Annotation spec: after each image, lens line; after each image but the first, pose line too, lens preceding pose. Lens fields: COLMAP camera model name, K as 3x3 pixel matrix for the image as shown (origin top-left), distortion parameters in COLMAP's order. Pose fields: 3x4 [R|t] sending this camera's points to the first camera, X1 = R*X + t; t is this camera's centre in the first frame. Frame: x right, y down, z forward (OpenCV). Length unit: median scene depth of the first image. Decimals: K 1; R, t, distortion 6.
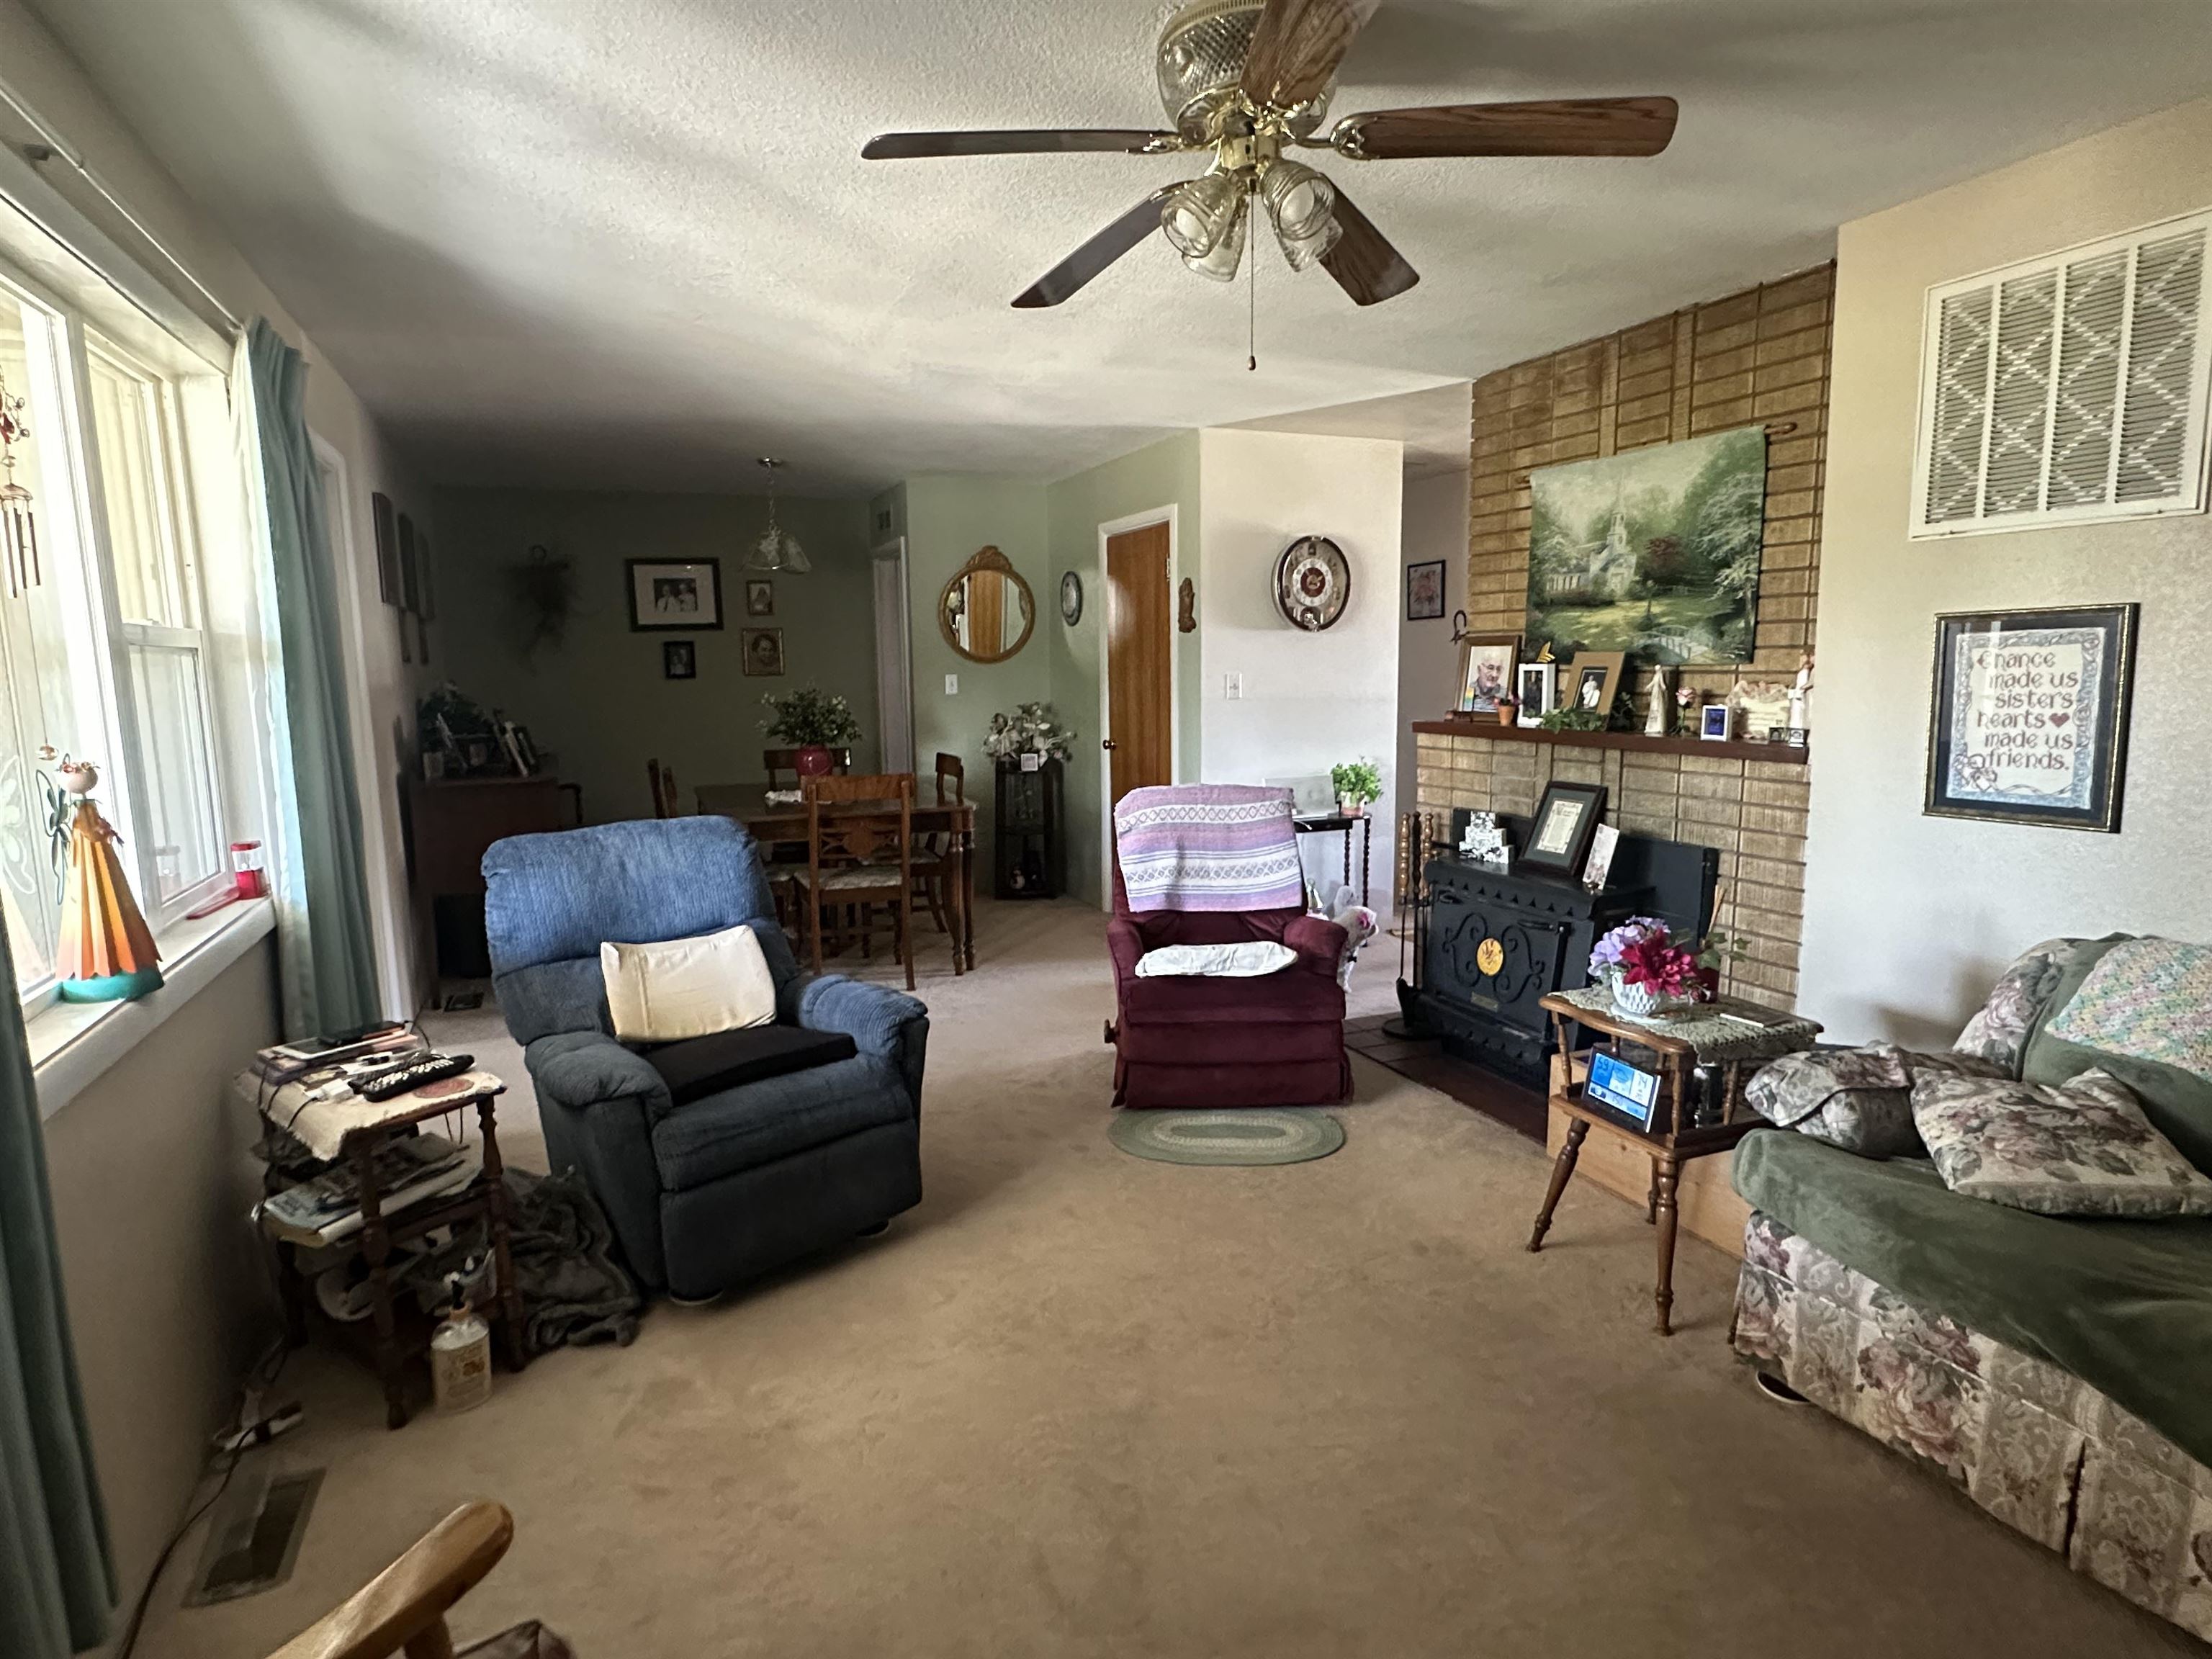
lens RADIAL K [[1198.5, 0, 1113.6], [0, 1198.5, 833.0], [0, 0, 1]] dist [0.000352, -0.000098]
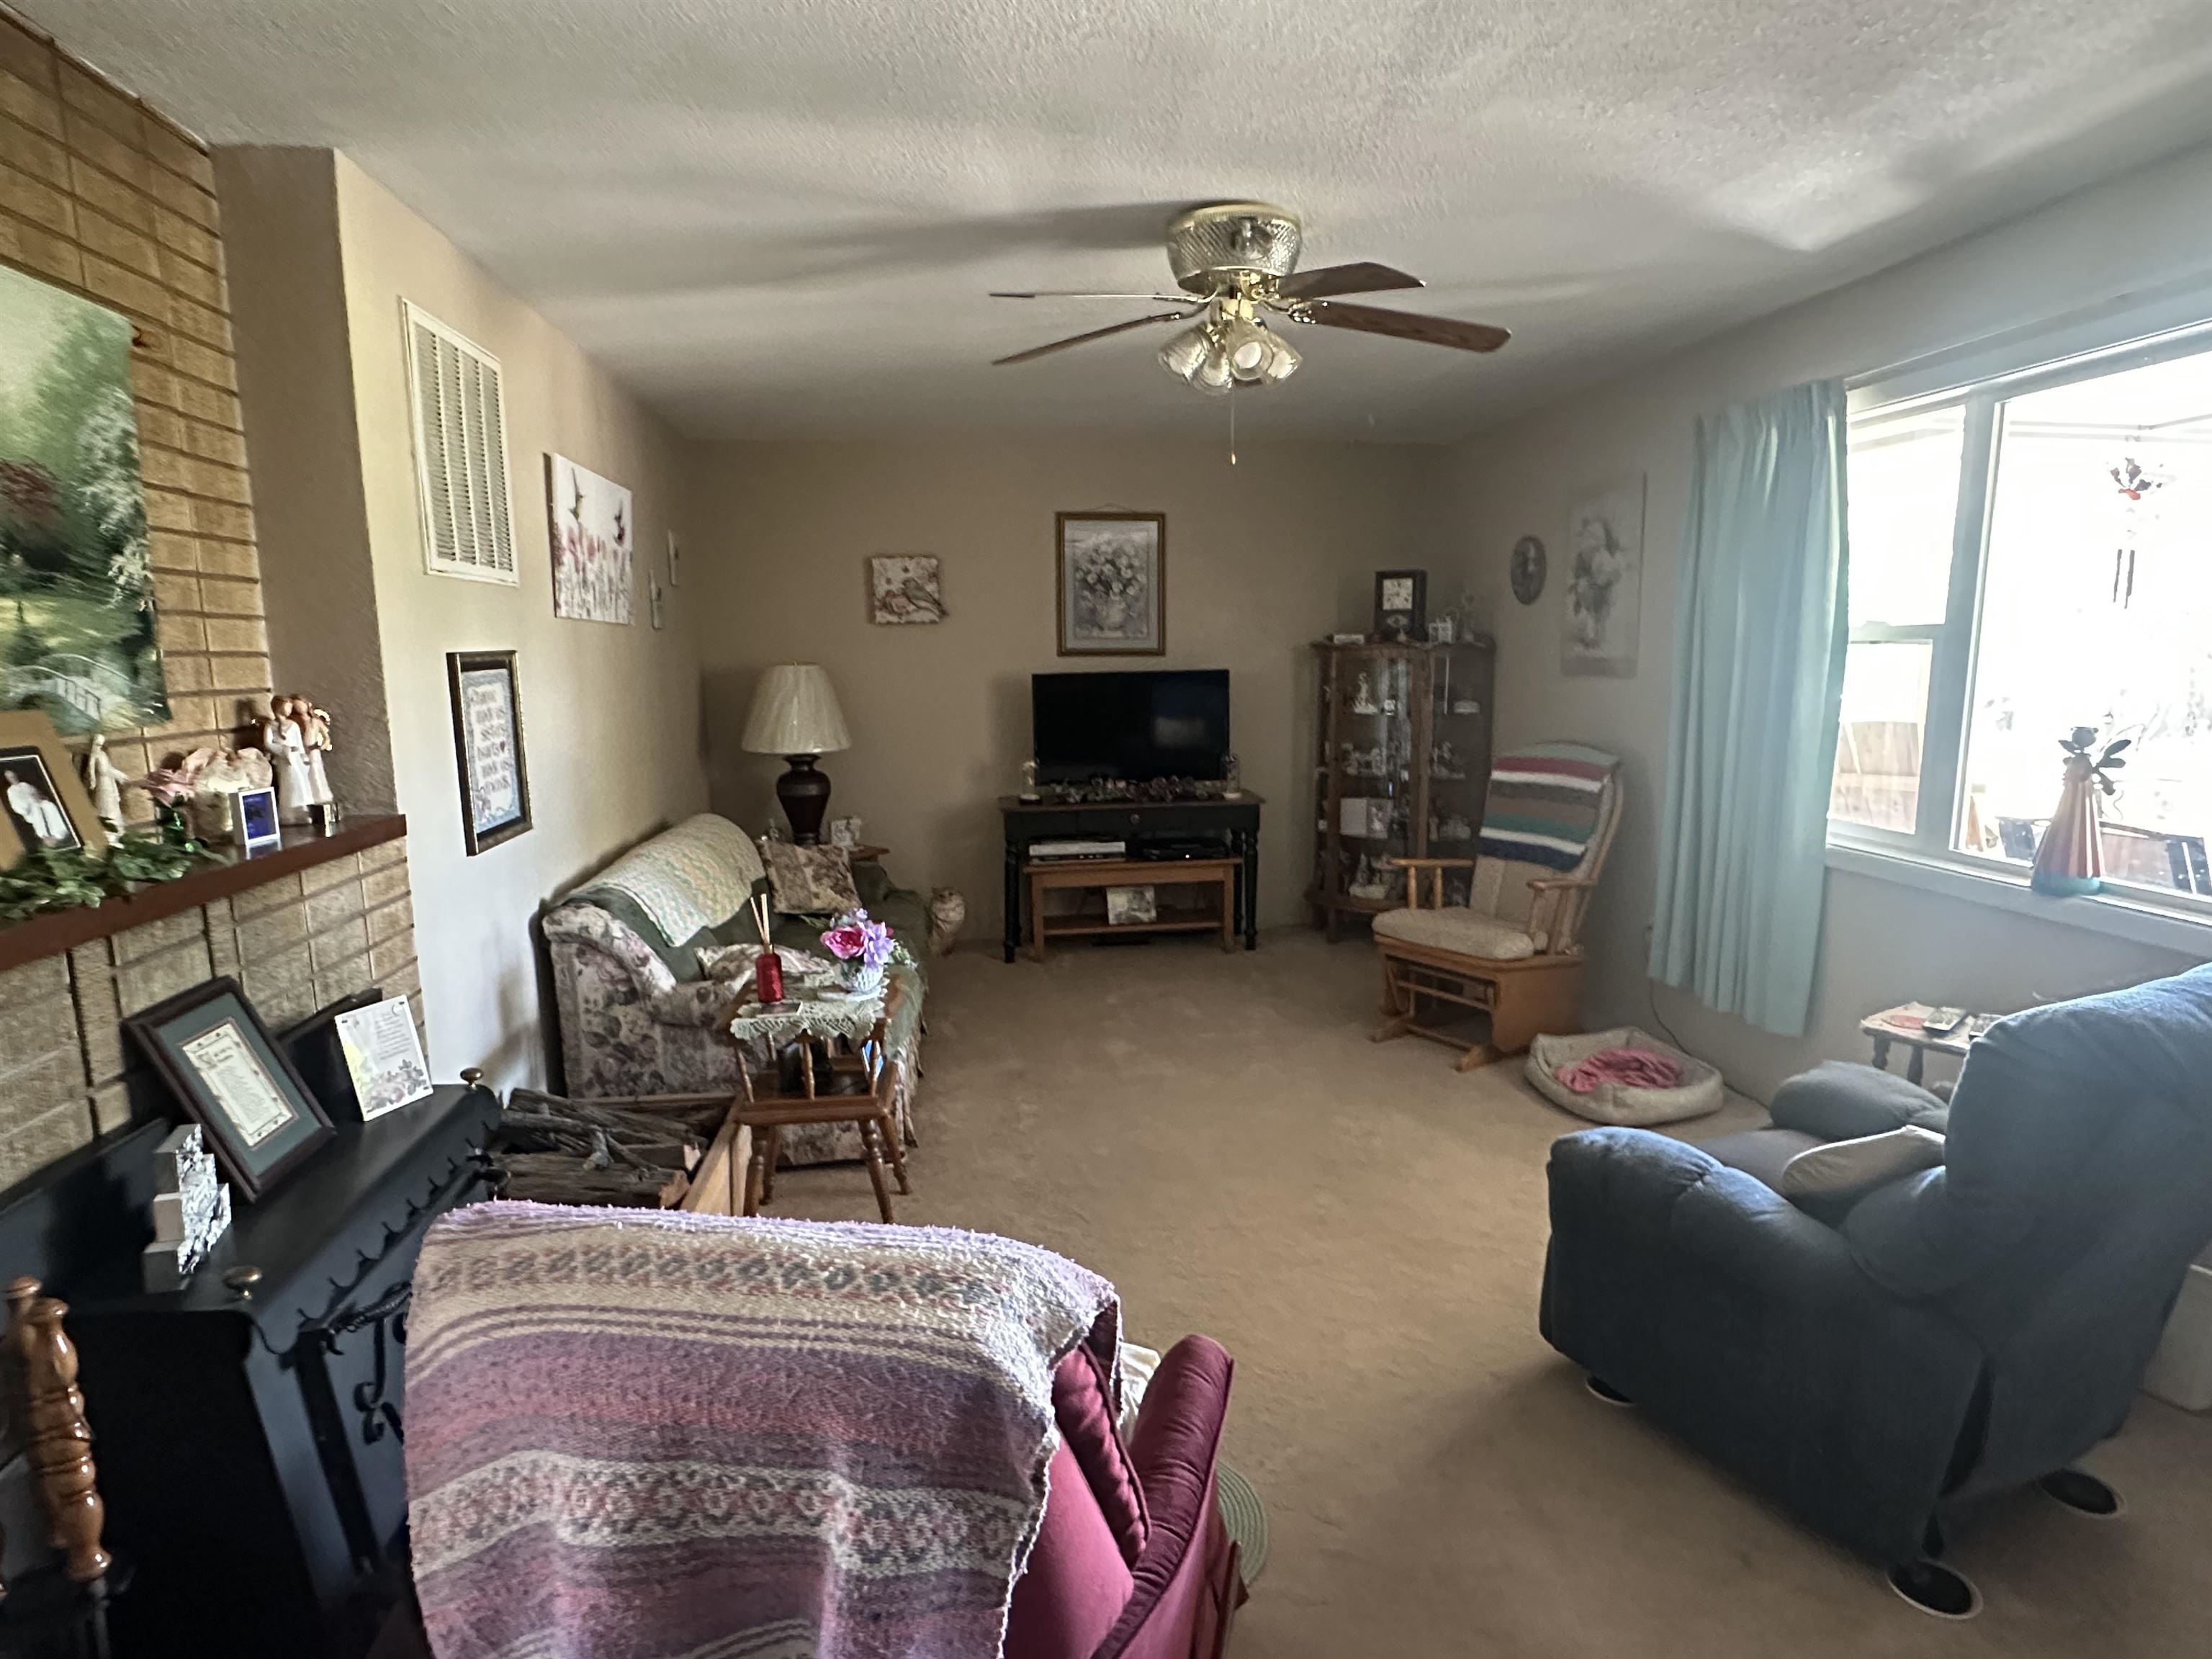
lens RADIAL K [[1198.5, 0, 1113.6], [0, 1198.5, 833.0], [0, 0, 1]] dist [0.000352, -0.000098]
pose [[-0.957906, -0.016697, 0.286595, -0.086297], [0.067426, 0.957297, 0.281134, -0.219216], [-0.279051, 0.288624, -0.915875, 1.395277]]
